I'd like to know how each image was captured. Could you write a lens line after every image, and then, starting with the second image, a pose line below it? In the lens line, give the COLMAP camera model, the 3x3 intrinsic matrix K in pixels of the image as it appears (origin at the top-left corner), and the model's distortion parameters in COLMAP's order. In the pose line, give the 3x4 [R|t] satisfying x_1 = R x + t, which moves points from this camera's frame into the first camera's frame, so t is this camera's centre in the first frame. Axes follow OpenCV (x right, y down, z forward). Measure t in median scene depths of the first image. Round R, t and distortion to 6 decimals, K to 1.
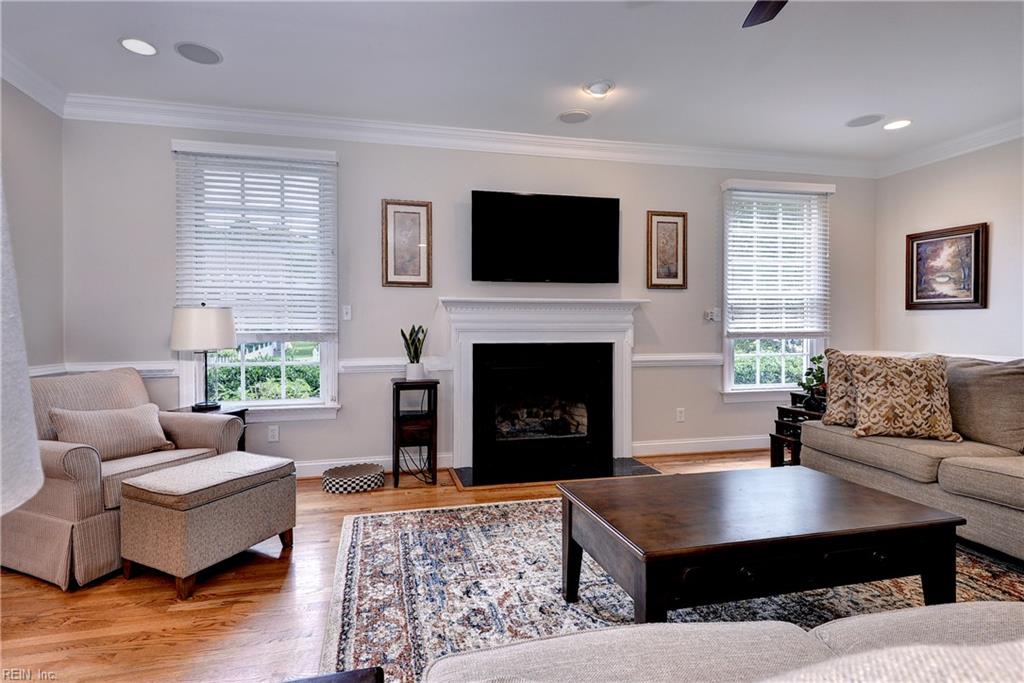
lens RADIAL K [[484.1, 0, 508.0], [0, 484.1, 315.7], [0, 0, 1]] dist [0.010487, -0.000610]
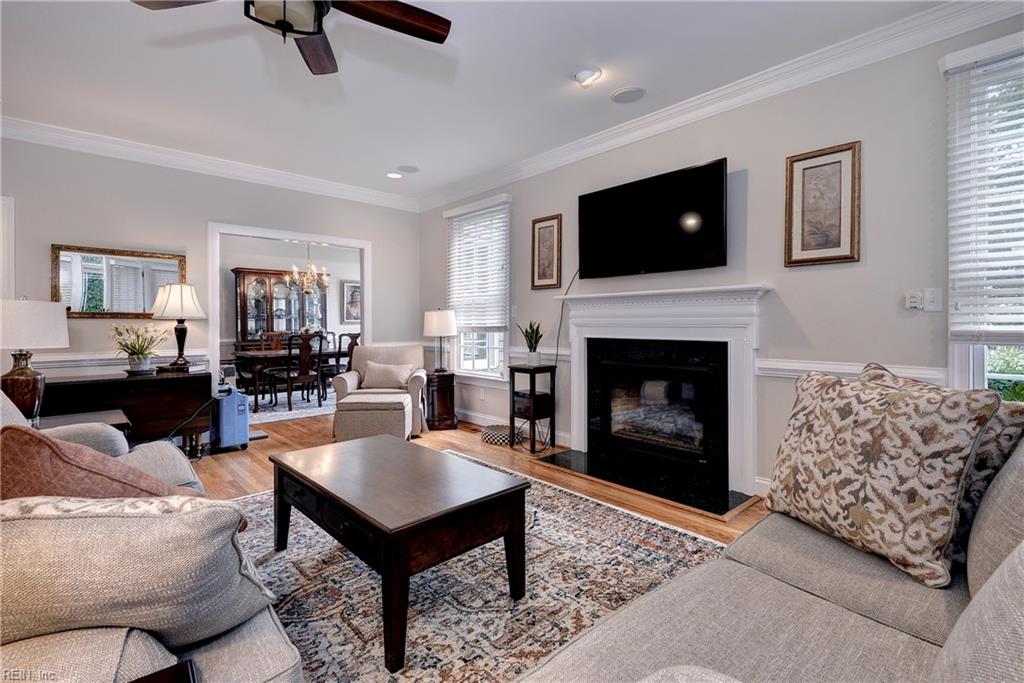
lens RADIAL K [[484.1, 0, 508.0], [0, 484.1, 315.7], [0, 0, 1]] dist [0.010487, -0.000610]
pose [[0.487736, -0.013138, -0.872892, 0.793910], [0.024126, 0.999708, -0.001566, 0.006697], [0.872658, -0.020296, 0.487910, 0.327935]]
